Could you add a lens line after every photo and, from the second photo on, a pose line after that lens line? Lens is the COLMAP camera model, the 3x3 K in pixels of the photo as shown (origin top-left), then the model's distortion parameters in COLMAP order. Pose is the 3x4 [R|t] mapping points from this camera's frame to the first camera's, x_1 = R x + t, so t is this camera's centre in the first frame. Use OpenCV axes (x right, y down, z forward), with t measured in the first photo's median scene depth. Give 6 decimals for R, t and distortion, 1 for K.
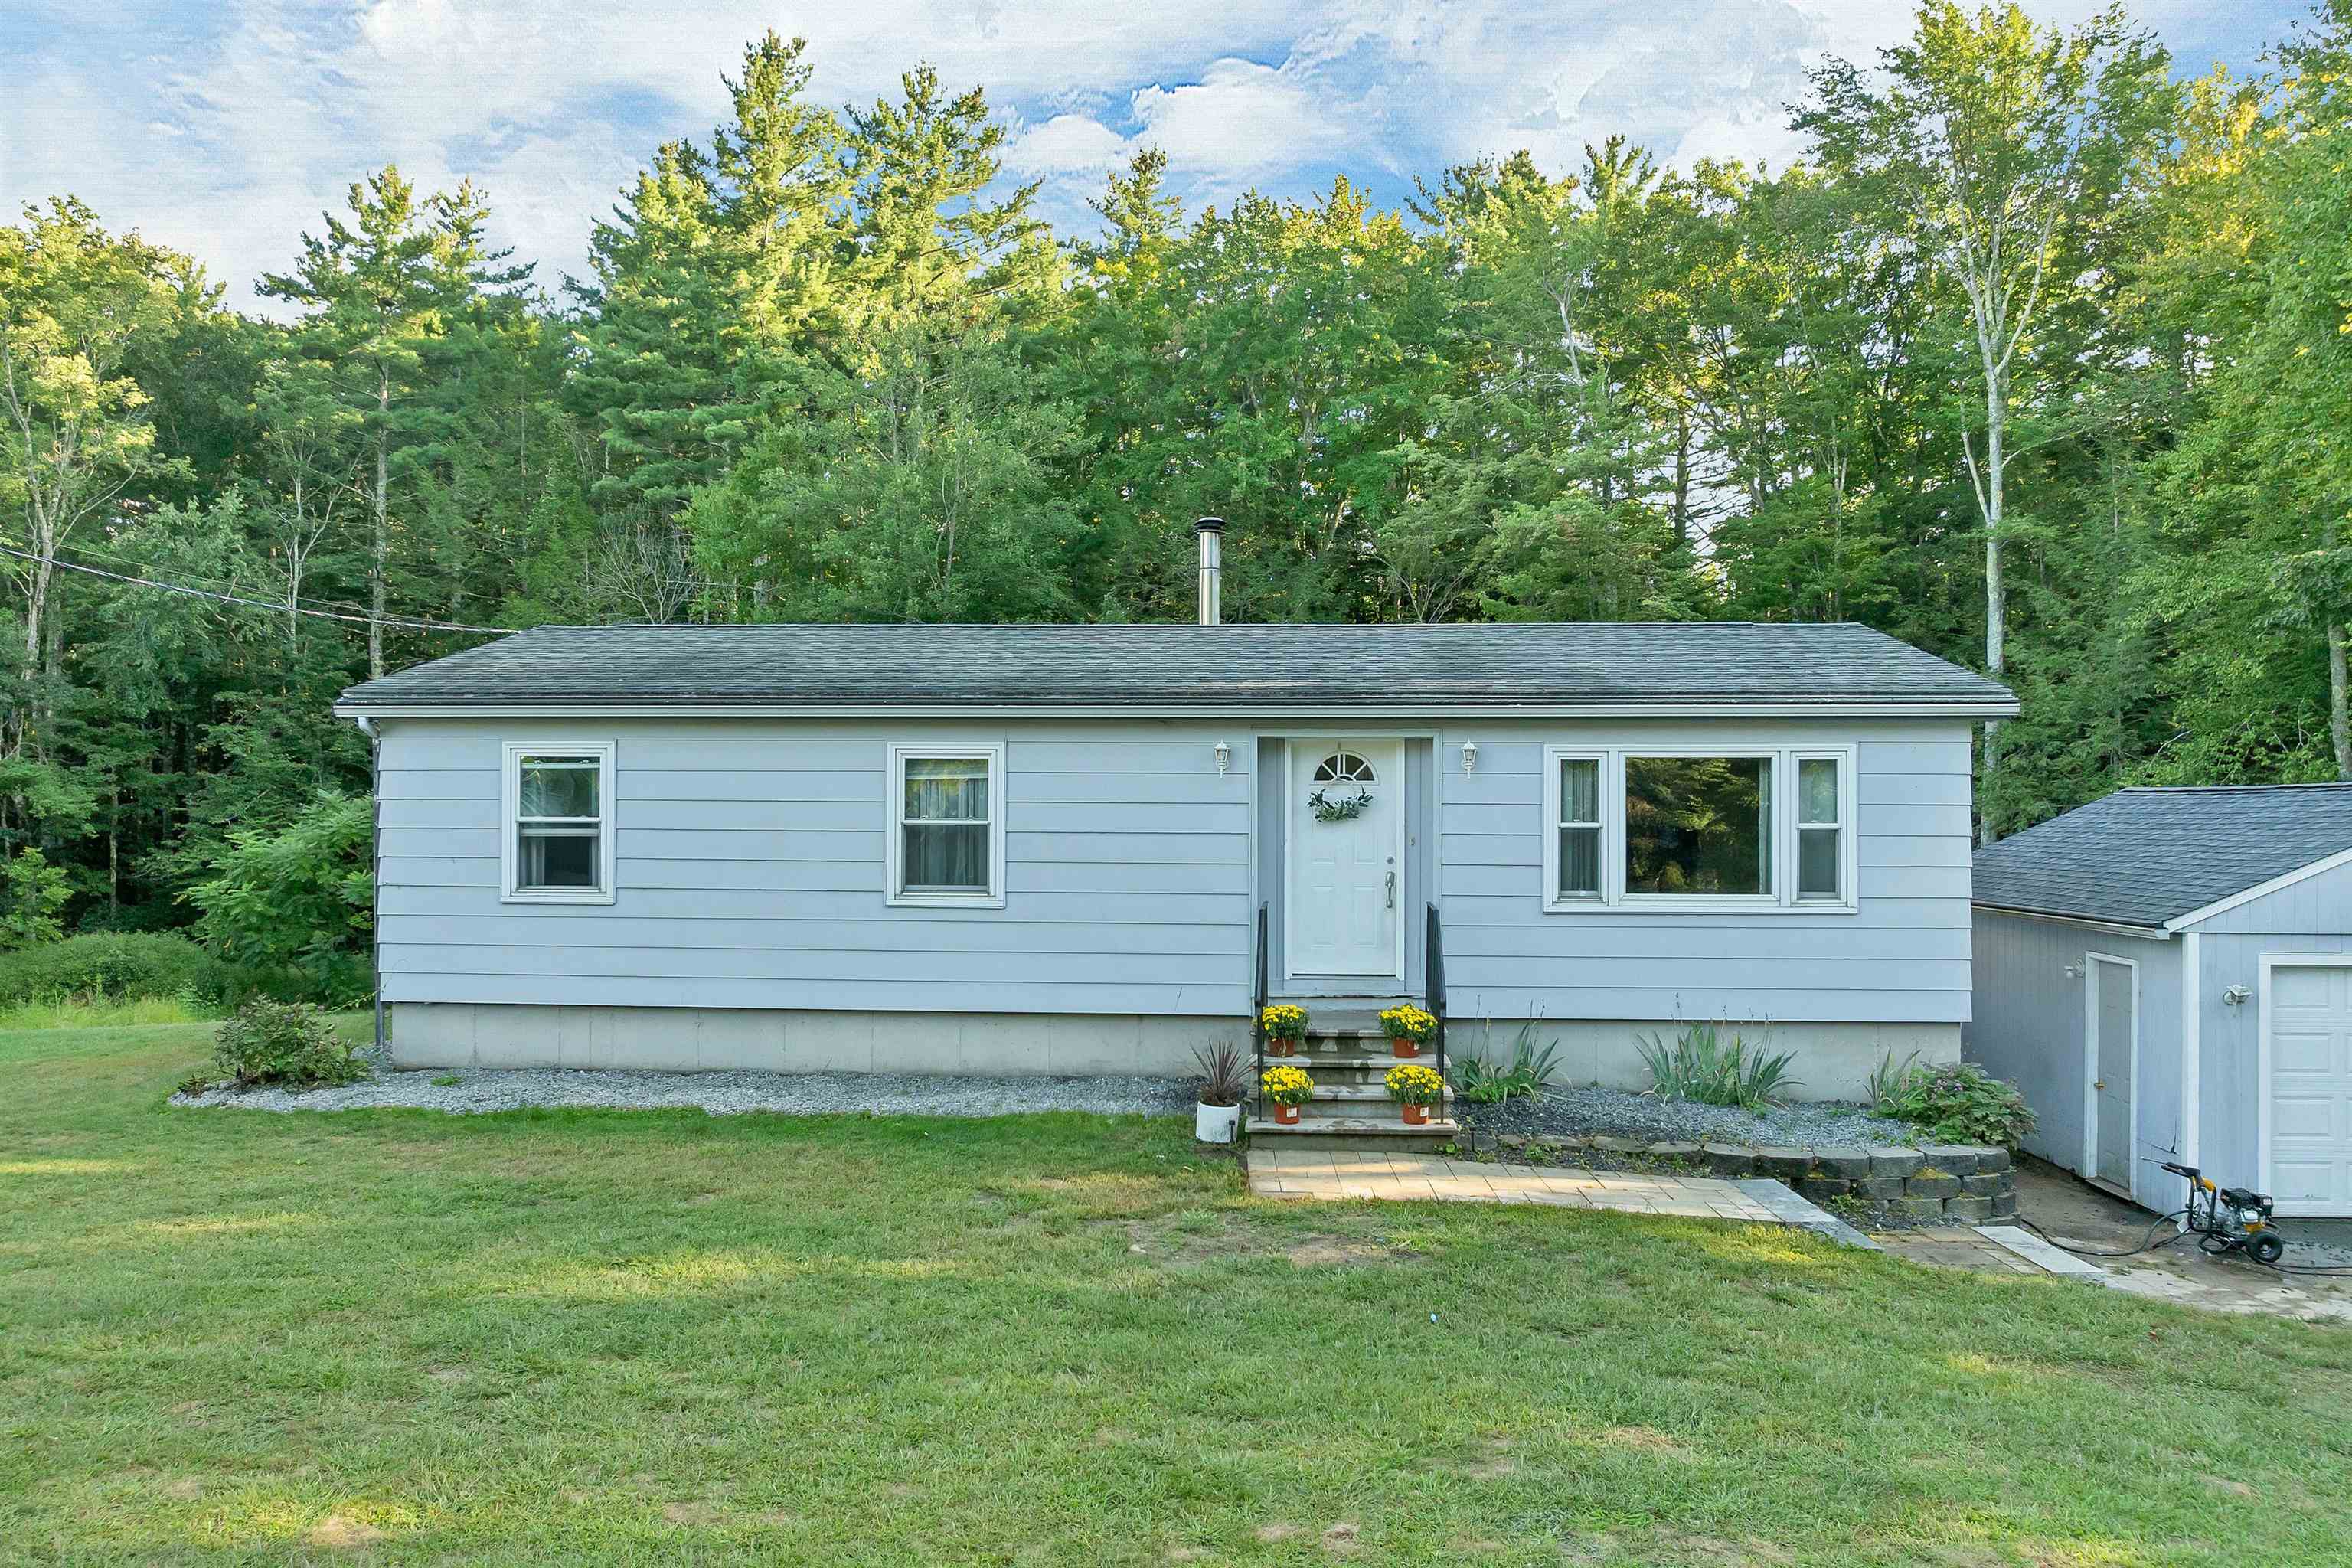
lens RADIAL K [[1695.4, 0, 1187.5], [0, 1695.4, 802.6], [0, 0, 1]] dist [-0.038421, 0.002705]
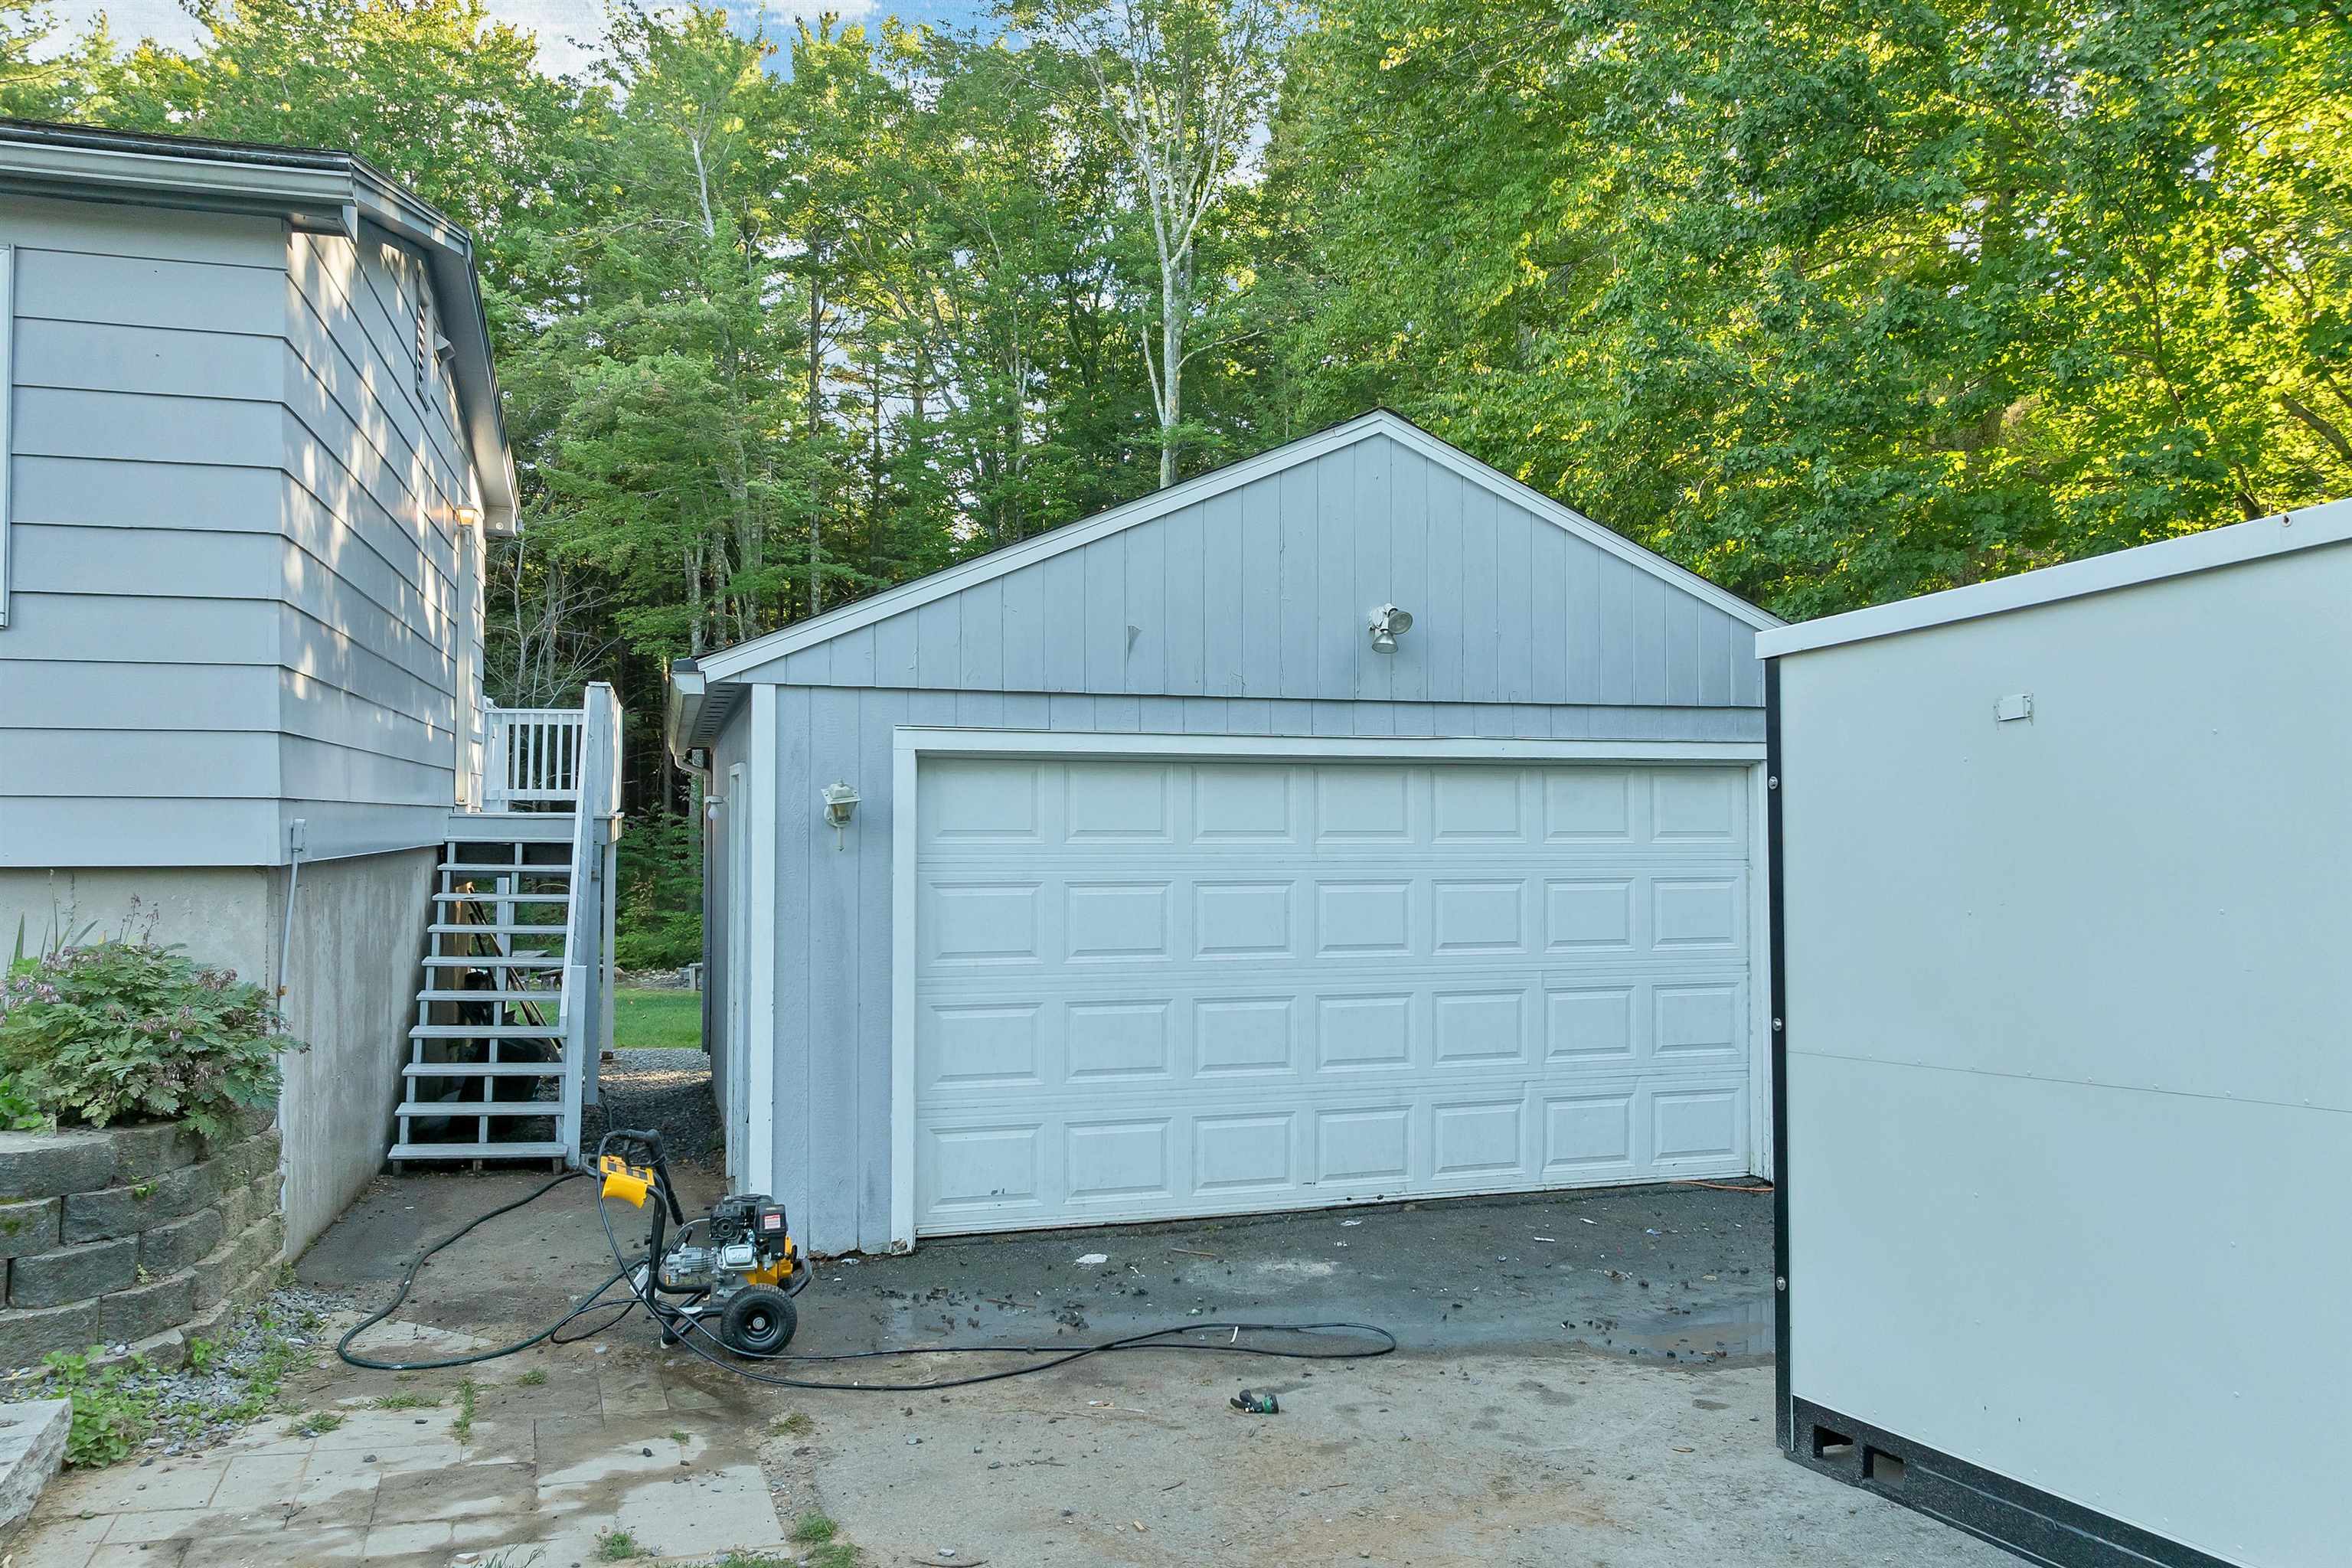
lens RADIAL K [[1695.4, 0, 1187.5], [0, 1695.4, 802.6], [0, 0, 1]] dist [-0.038421, 0.002705]
pose [[0.933435, 0.004262, 0.358722, 0.507458], [-0.003963, 0.999991, -0.001568, 0.107060], [-0.358725, 0.000042, 0.933443, 0.451733]]
